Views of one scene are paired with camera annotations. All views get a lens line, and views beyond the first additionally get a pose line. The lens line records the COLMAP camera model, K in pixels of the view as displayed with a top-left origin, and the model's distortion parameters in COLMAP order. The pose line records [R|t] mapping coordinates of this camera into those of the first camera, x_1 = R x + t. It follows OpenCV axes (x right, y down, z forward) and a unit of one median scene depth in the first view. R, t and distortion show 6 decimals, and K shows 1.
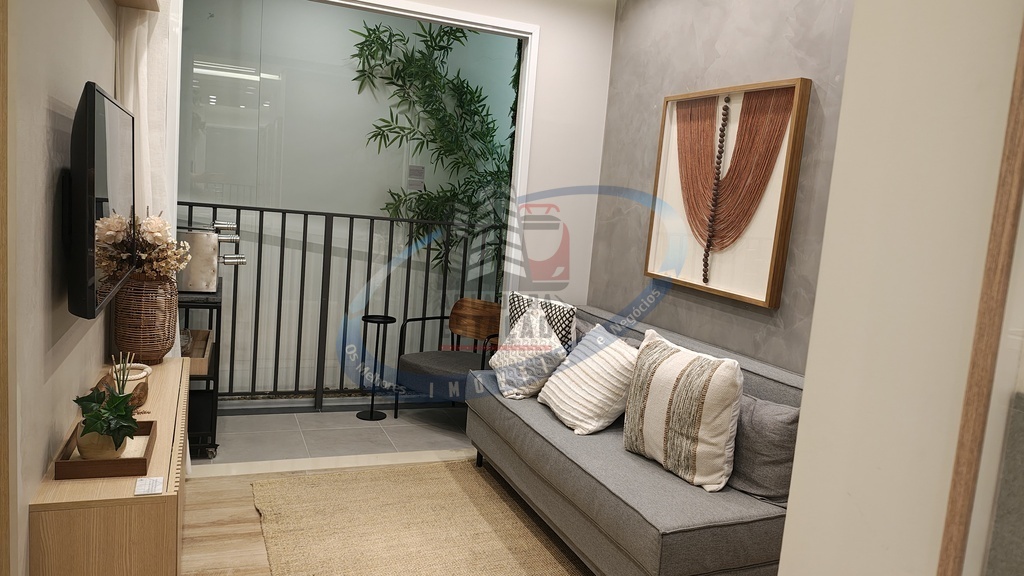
lens RADIAL K [[710.8, 0, 501.8], [0, 710.8, 289.2], [0, 0, 1]] dist [0.077684, -0.129811]
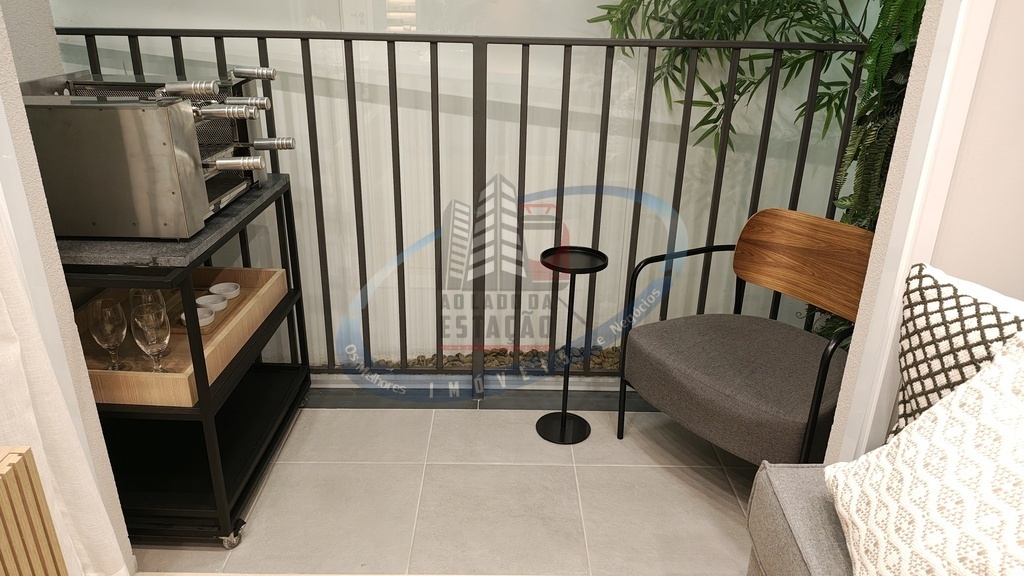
lens RADIAL K [[706.6, 0, 505.9], [0, 706.6, 287.6], [0, 0, 1]] dist [0.089033, -0.141701]
pose [[0.928284, 0.080040, -0.363156, -0.034581], [0.012394, 0.969360, 0.245330, -0.059147], [0.371665, -0.232236, 0.898850, 0.525237]]
